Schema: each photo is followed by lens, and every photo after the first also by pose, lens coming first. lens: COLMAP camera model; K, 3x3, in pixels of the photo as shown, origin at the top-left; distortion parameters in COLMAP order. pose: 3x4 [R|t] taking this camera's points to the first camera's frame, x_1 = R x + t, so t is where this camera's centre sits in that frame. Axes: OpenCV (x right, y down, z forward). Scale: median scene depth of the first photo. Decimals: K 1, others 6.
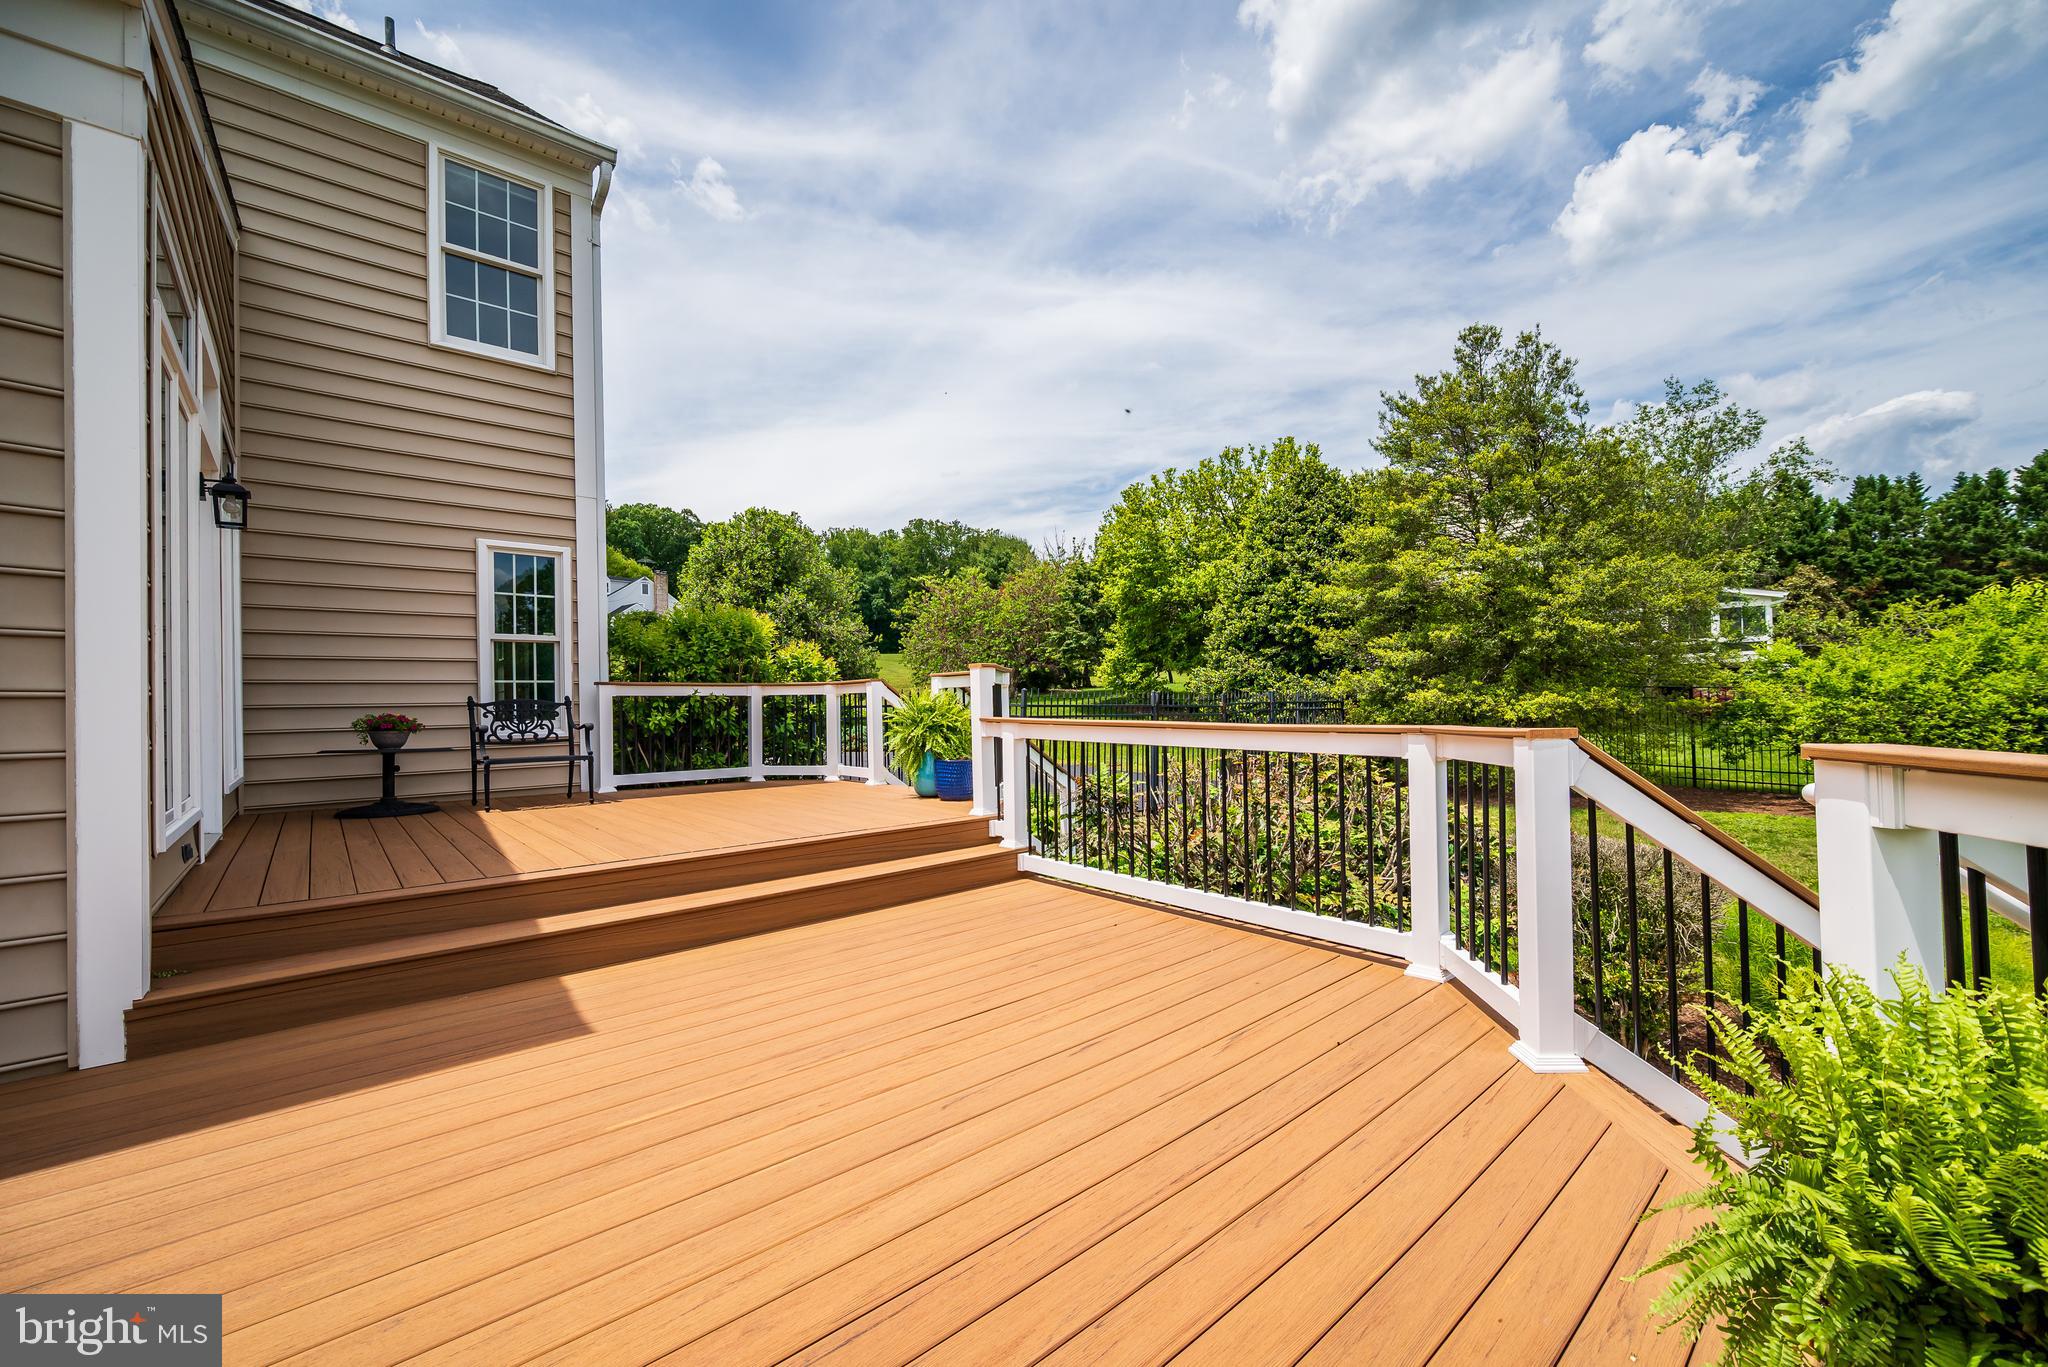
lens RADIAL K [[841.1, 0, 1060.6], [0, 841.1, 693.5], [0, 0, 1]] dist [-0.015231, 0.003172]
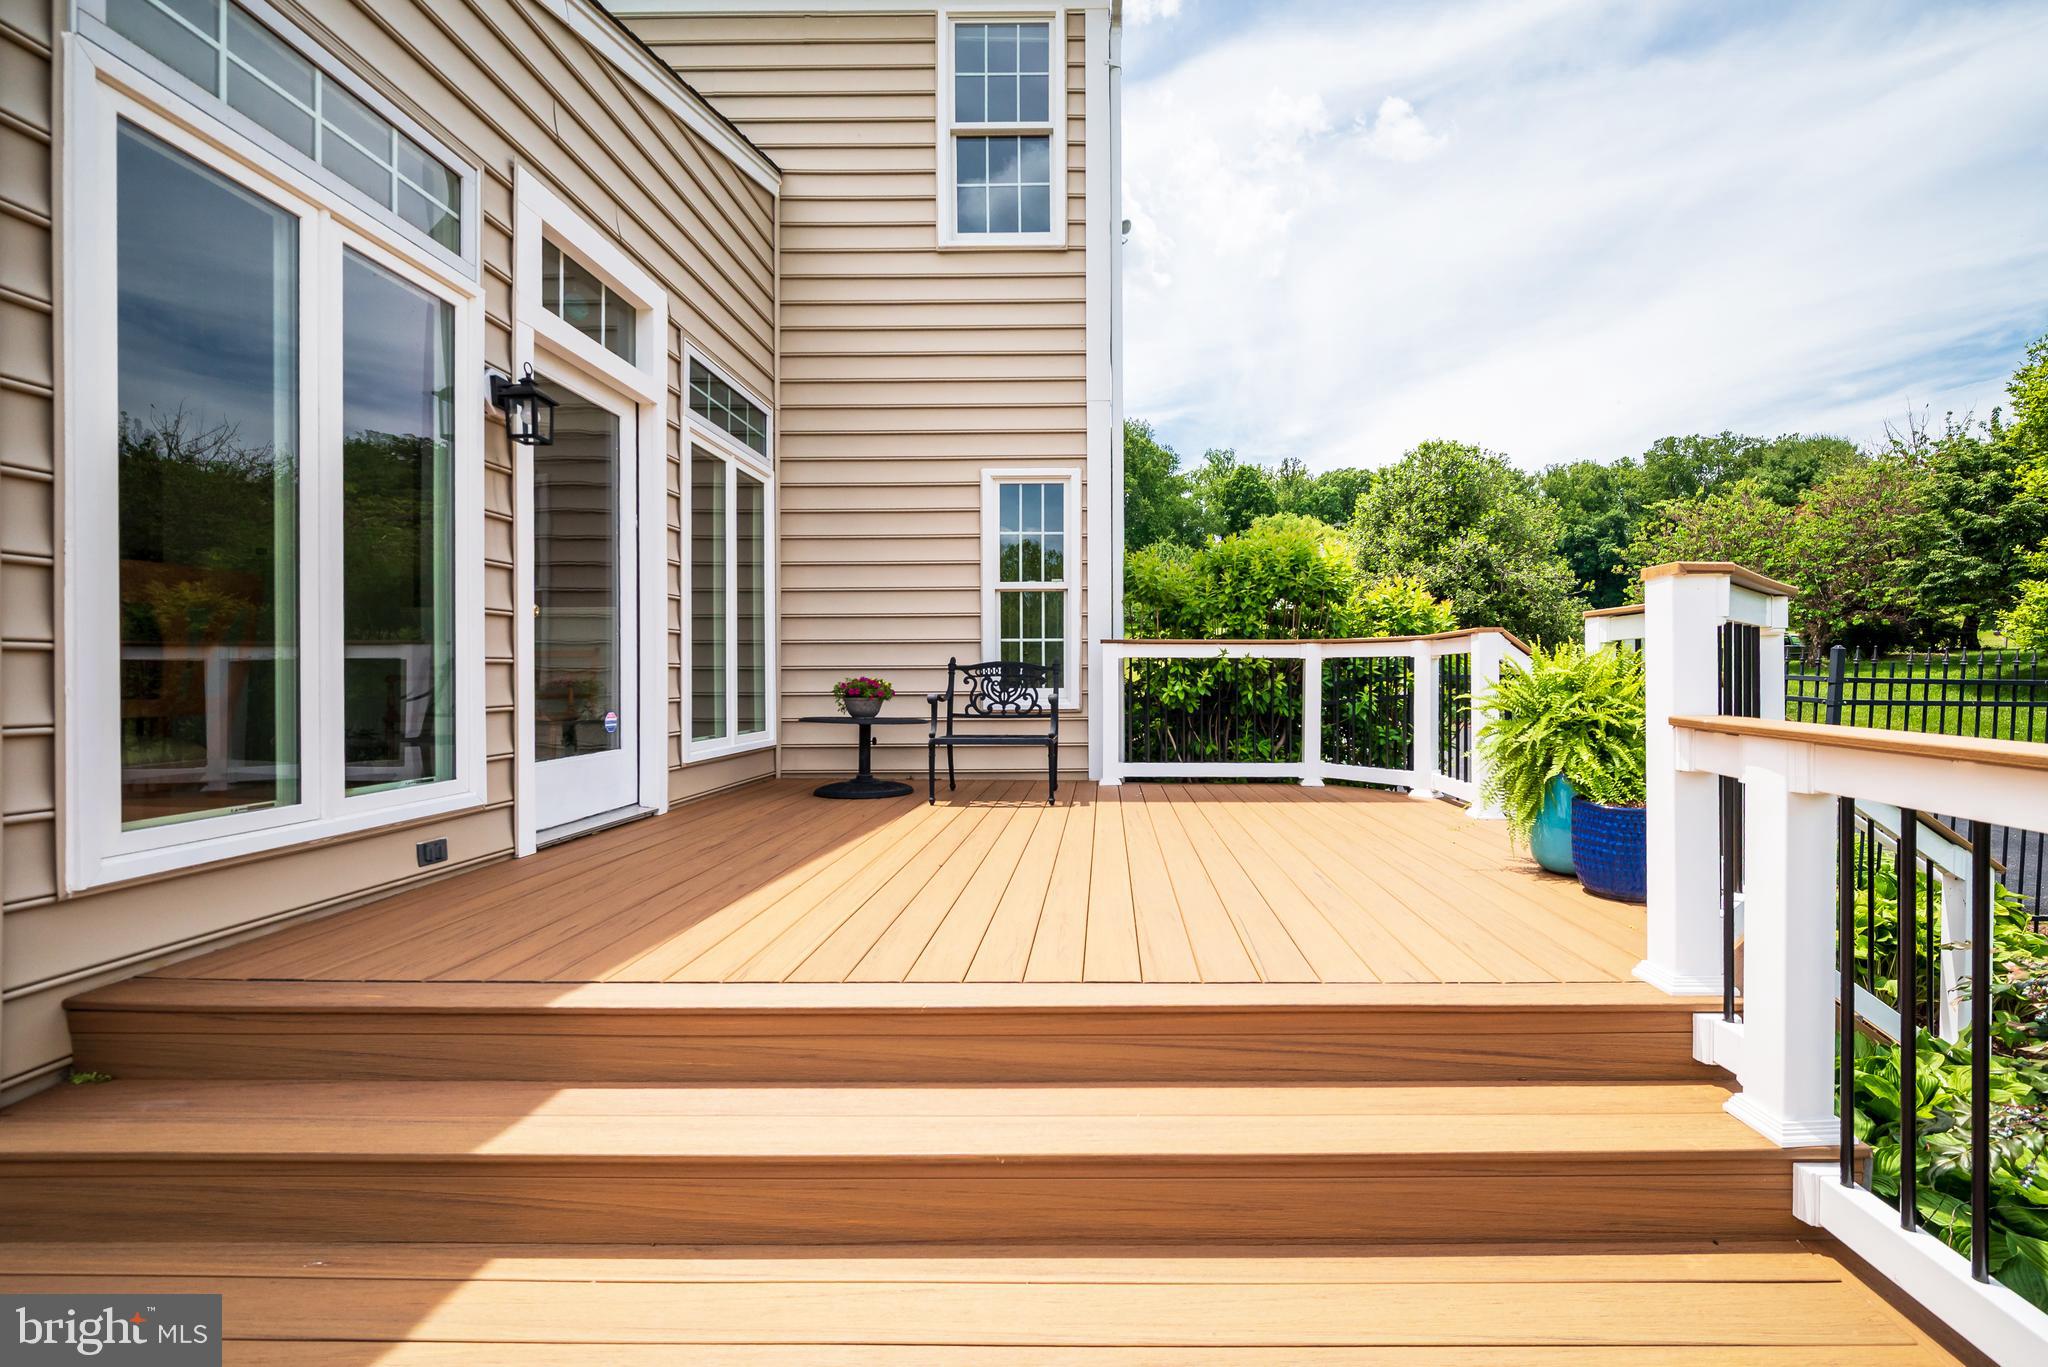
lens RADIAL K [[885.8, 0, 1082.2], [0, 885.8, 678.9], [0, 0, 1]] dist [0.000706, -0.000367]
pose [[0.731649, 0.017938, -0.681446, -0.016234], [-0.002611, 0.999720, 0.023513, 0.003506], [0.681677, -0.015424, 0.731491, 0.396590]]
